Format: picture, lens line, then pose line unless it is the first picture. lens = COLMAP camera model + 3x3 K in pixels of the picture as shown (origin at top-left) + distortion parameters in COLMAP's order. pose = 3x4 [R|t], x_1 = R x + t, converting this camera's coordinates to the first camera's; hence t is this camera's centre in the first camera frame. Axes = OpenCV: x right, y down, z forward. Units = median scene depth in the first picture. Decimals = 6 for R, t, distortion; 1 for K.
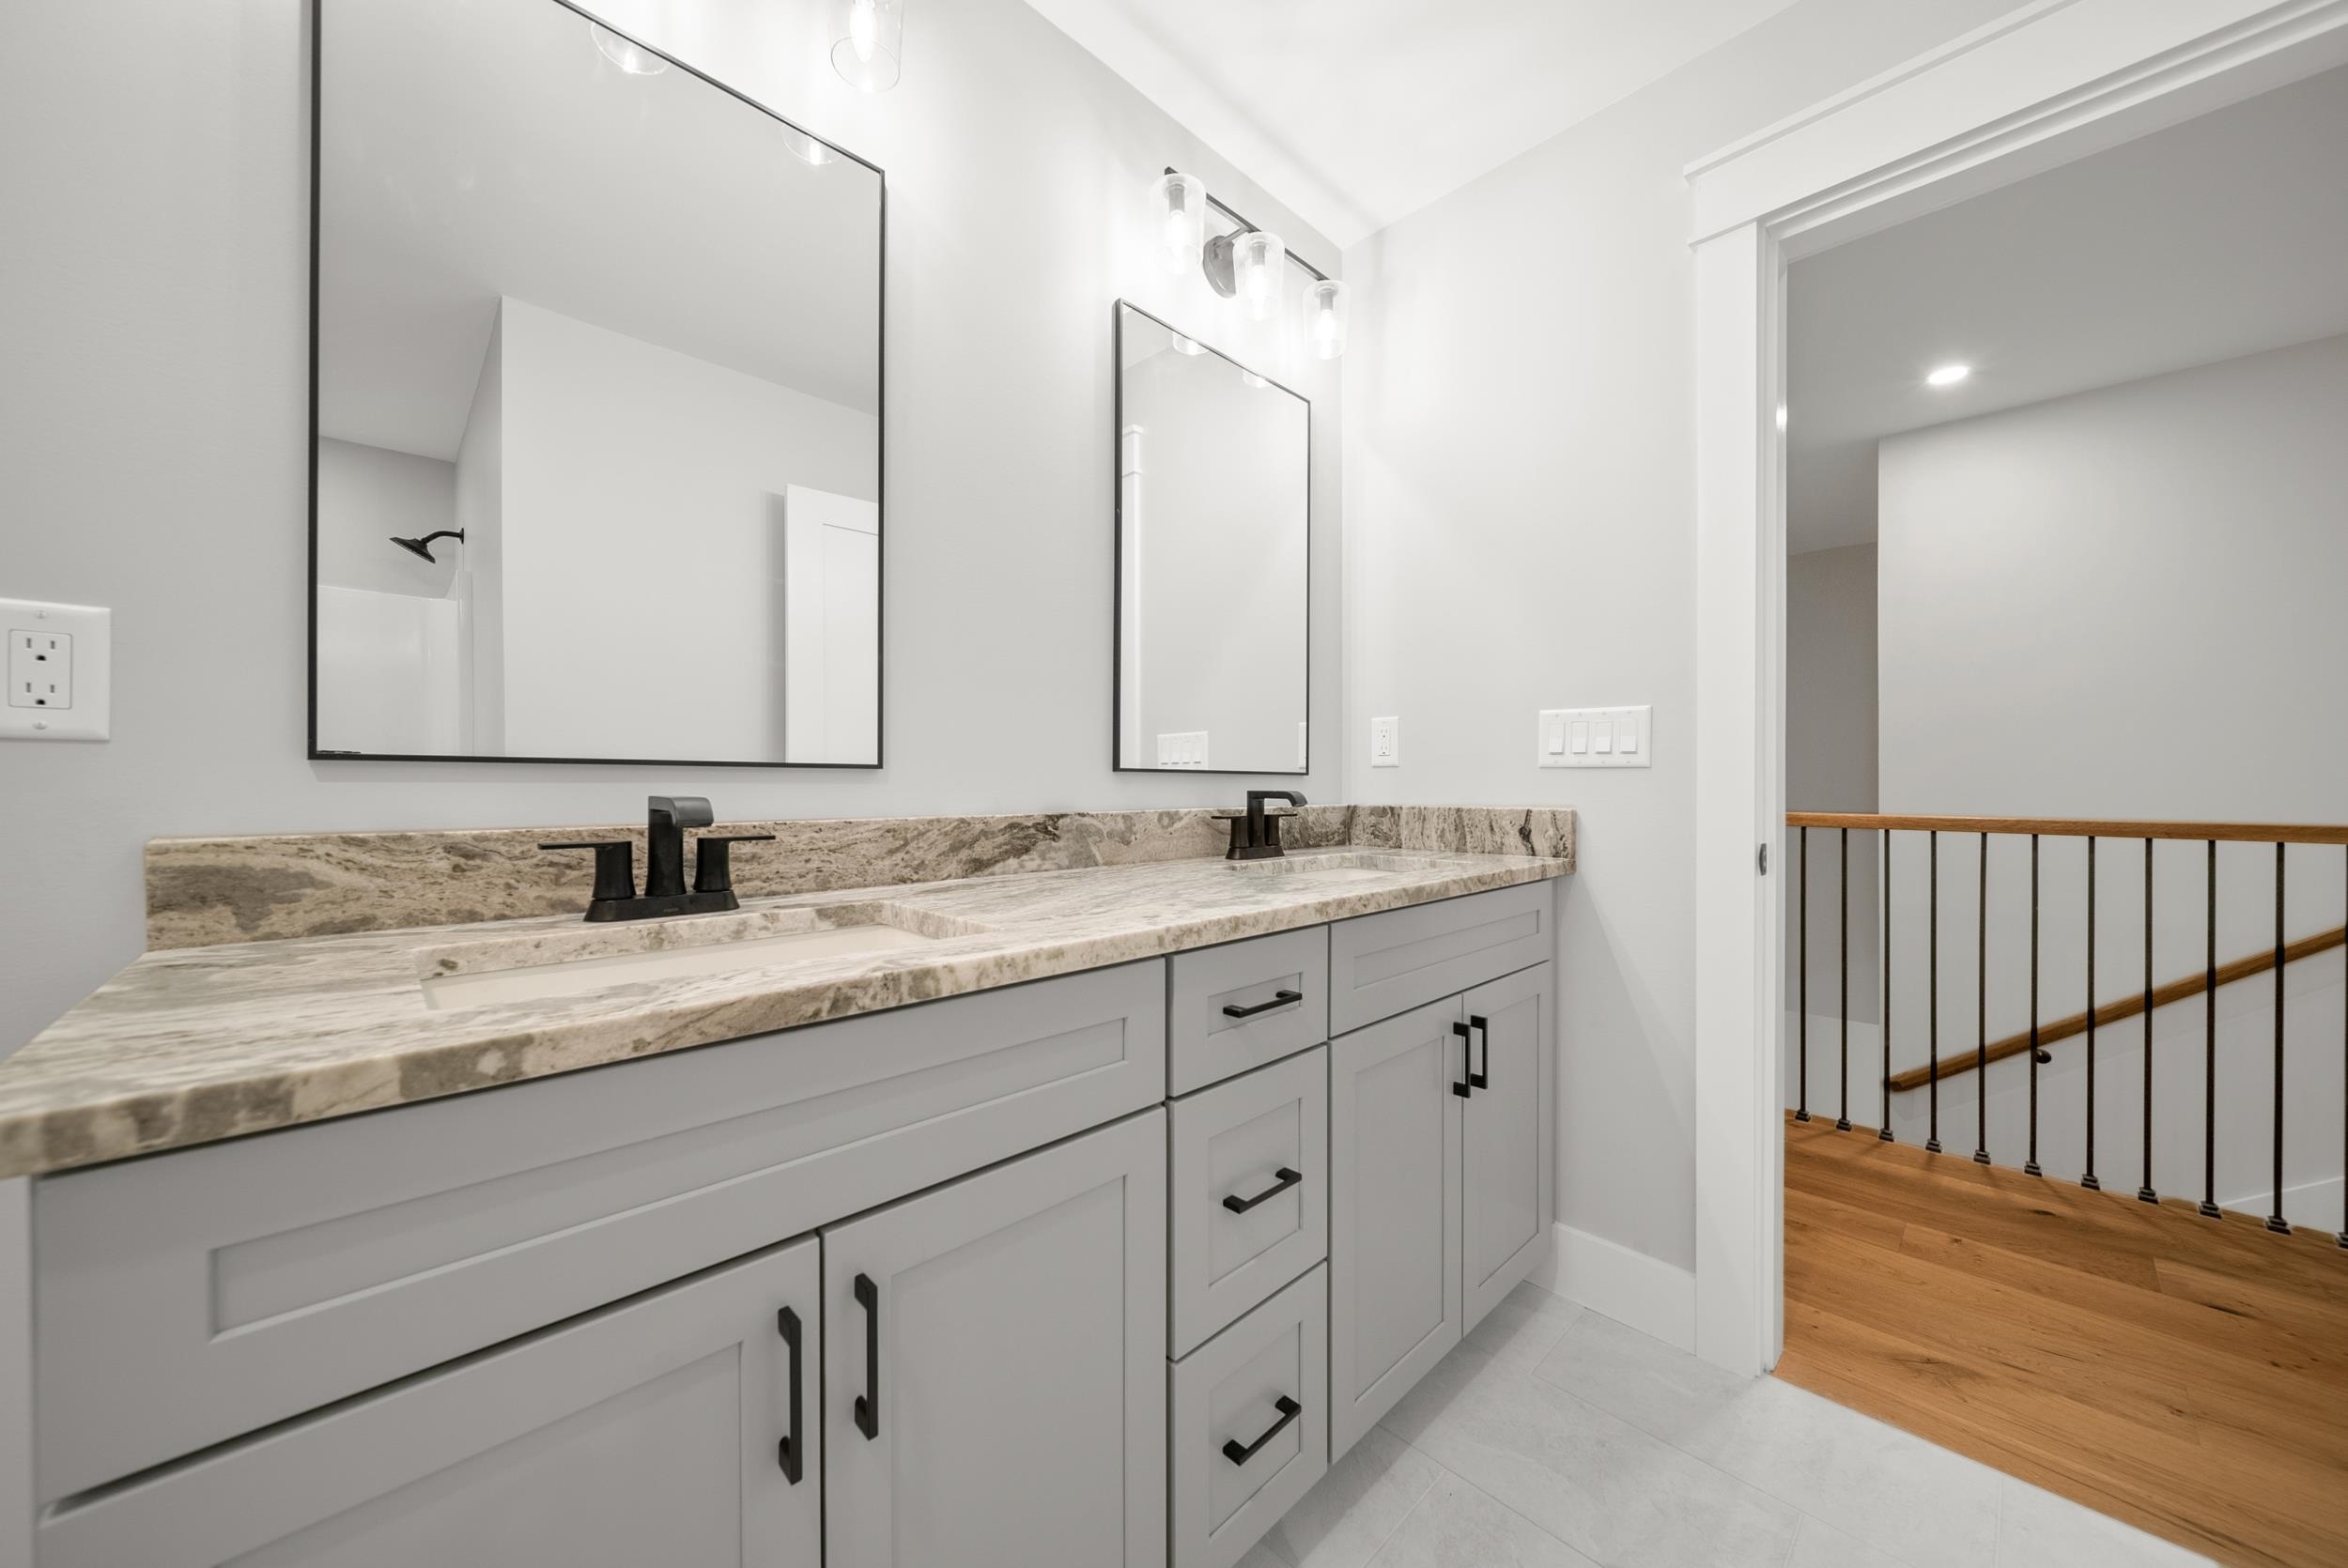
lens RADIAL K [[837.0, 0, 1161.6], [0, 837.0, 781.1], [0, 0, 1]] dist [0.002092, 0.000061]
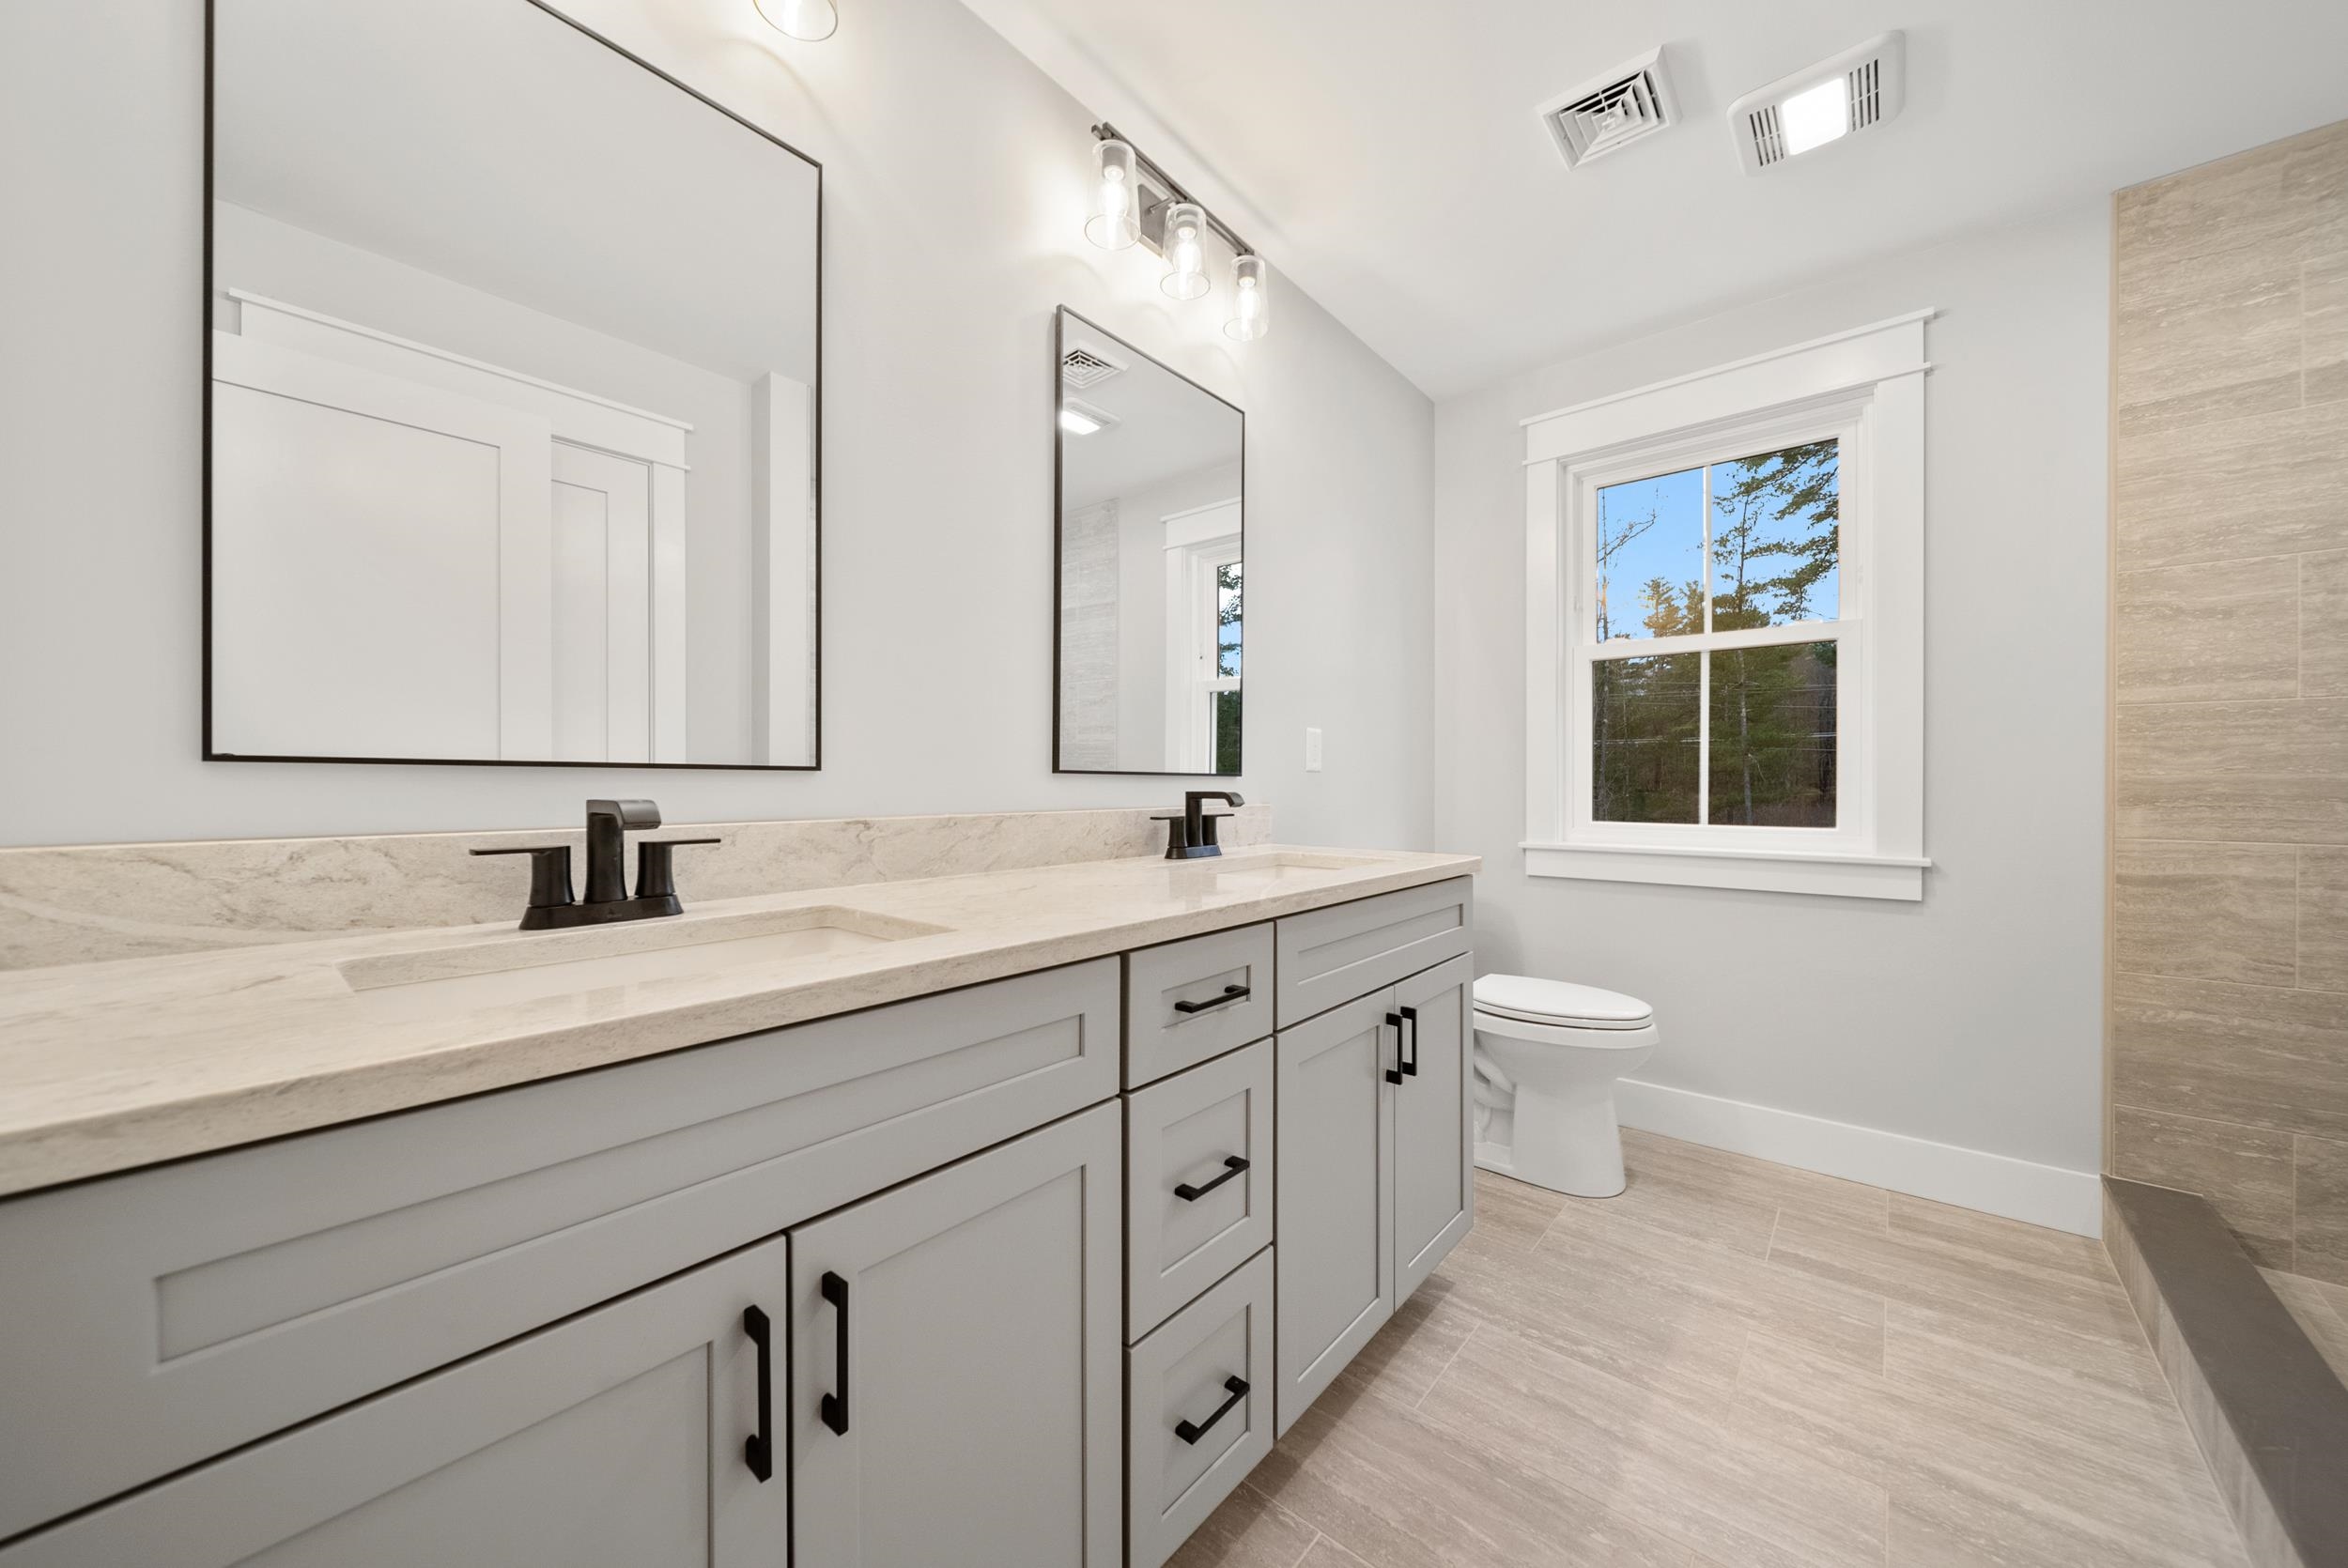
lens RADIAL K [[837.0, 0, 1161.6], [0, 837.0, 781.1], [0, 0, 1]] dist [0.002092, 0.000061]
pose [[0.996425, -0.002164, 0.084451, -0.028263], [0.002315, 0.999996, -0.001694, -0.000254], [-0.084447, 0.001883, 0.996426, -0.027162]]
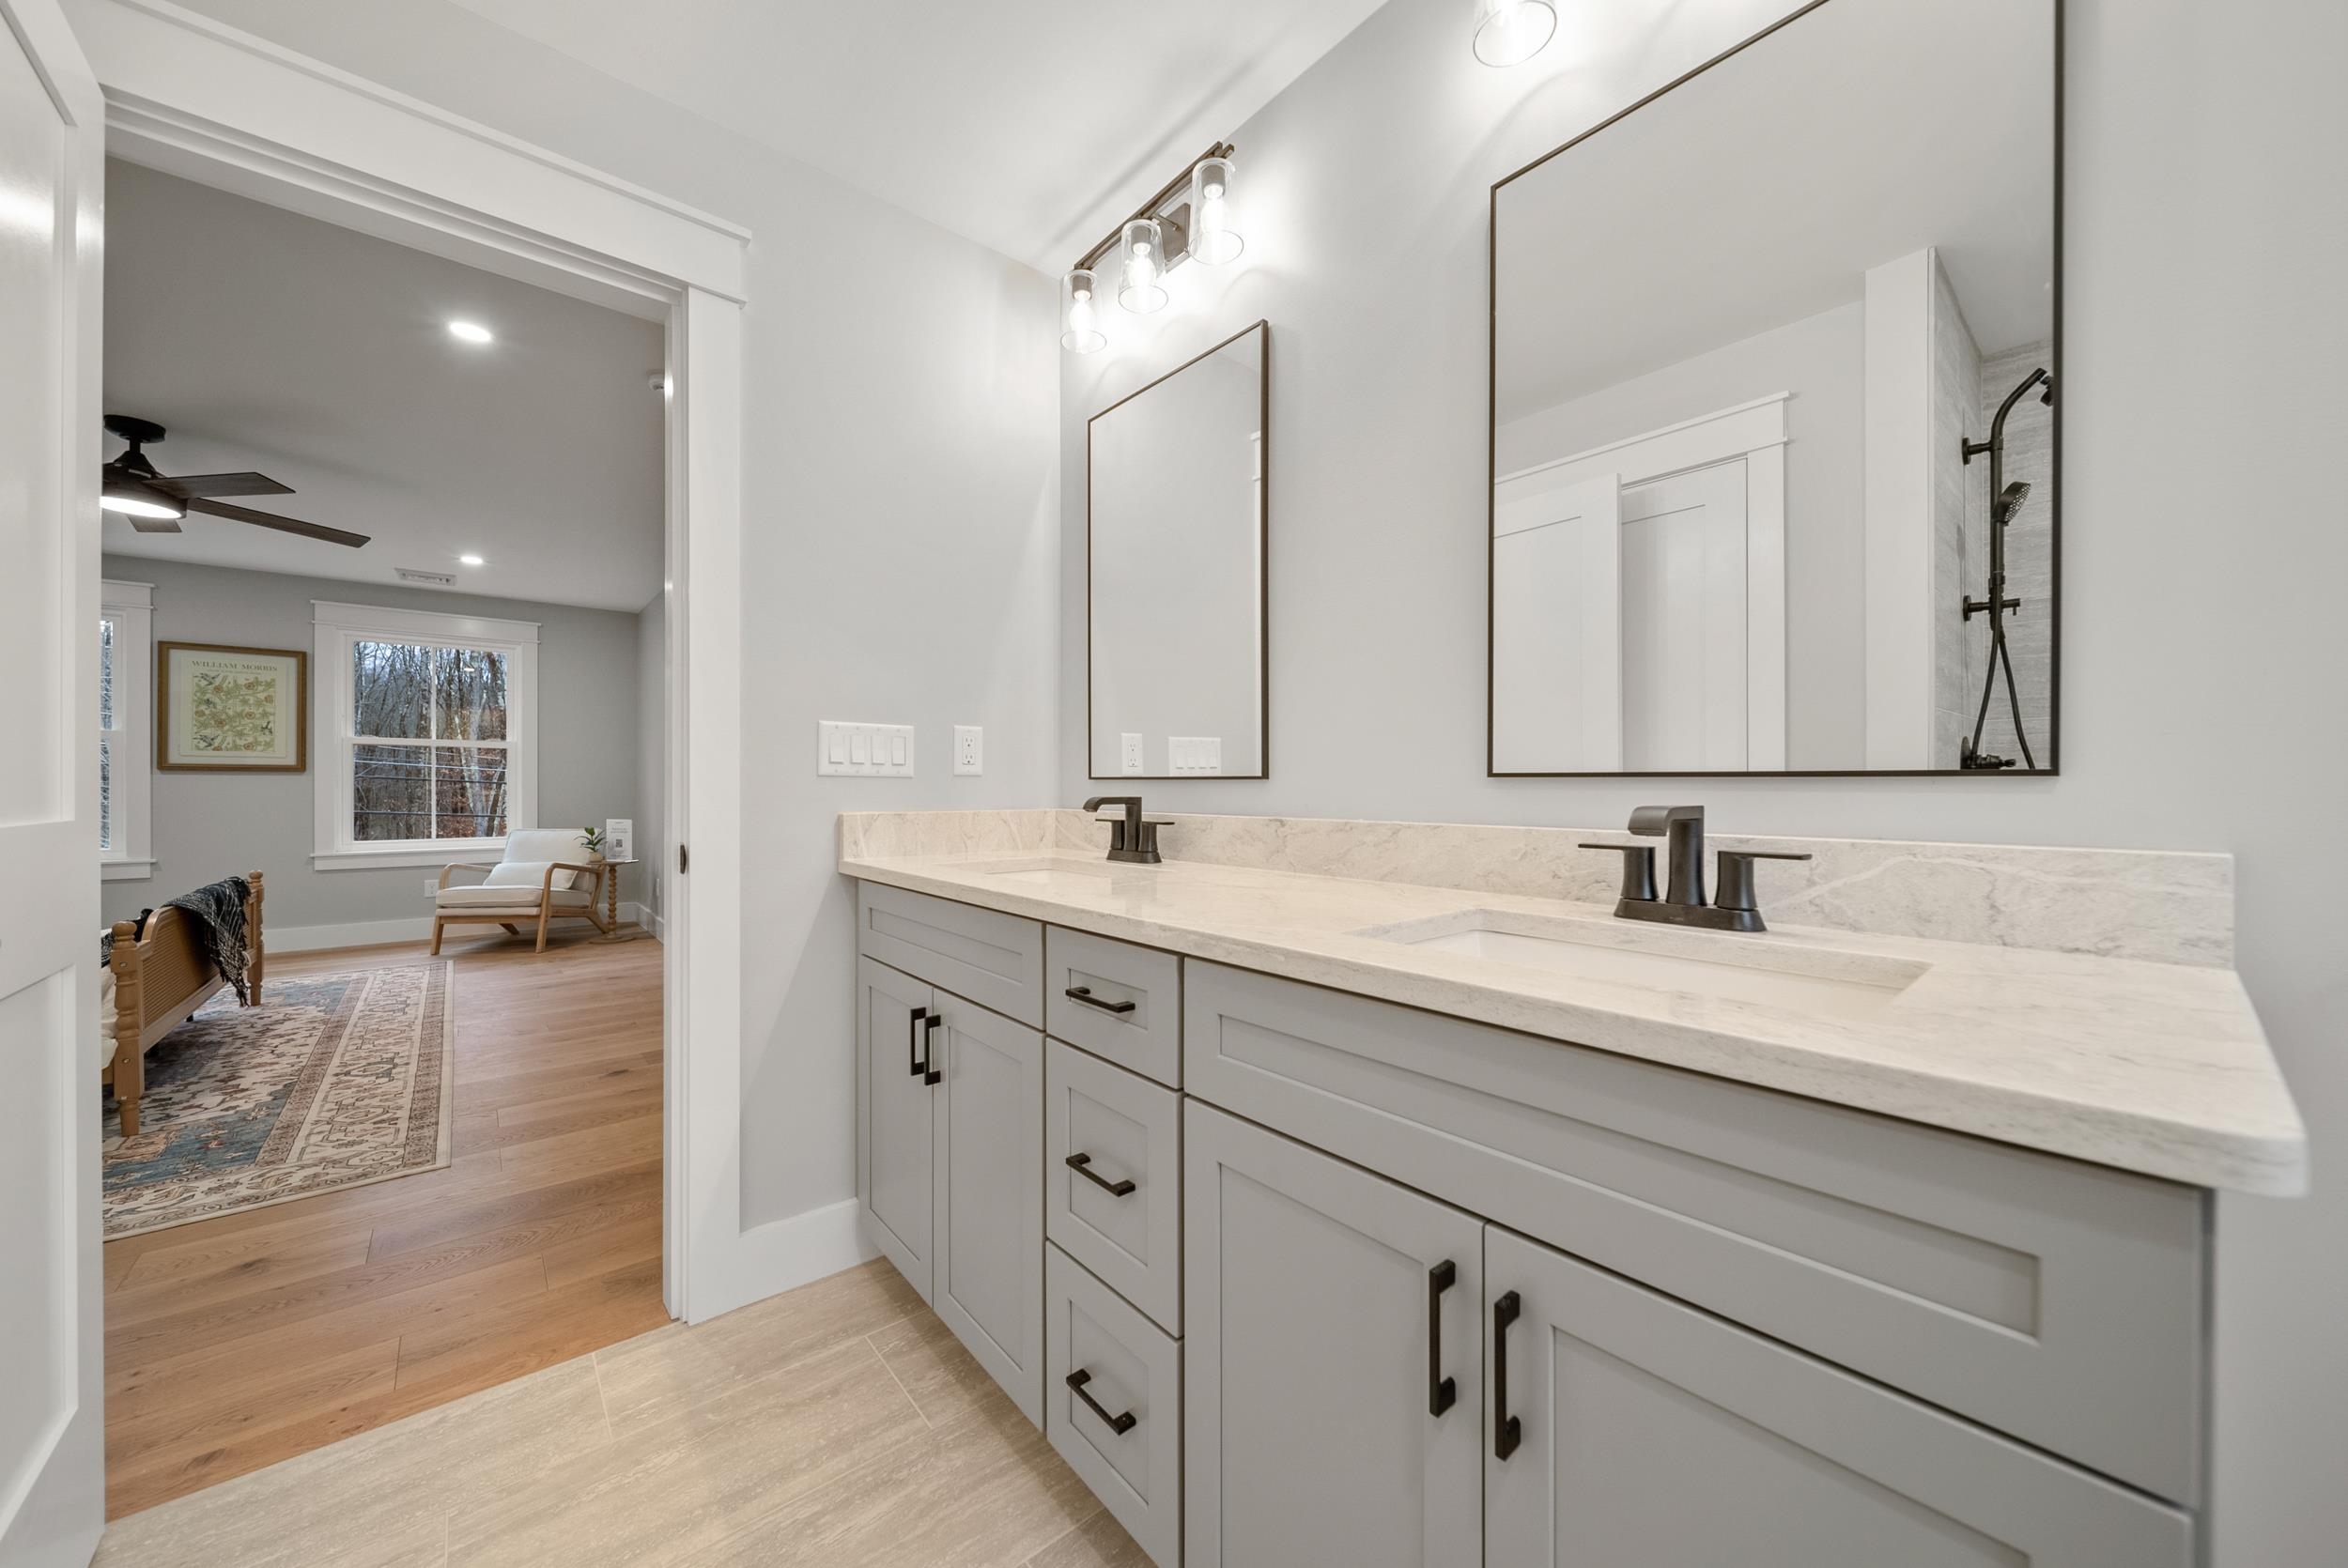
lens RADIAL K [[837.0, 0, 1161.6], [0, 837.0, 781.1], [0, 0, 1]] dist [0.002092, 0.000061]
pose [[-0.076427, -0.010487, -0.997020, 0.469208], [-0.003456, 0.999941, -0.010253, 0.001143], [0.997069, 0.002662, -0.076458, 0.462889]]
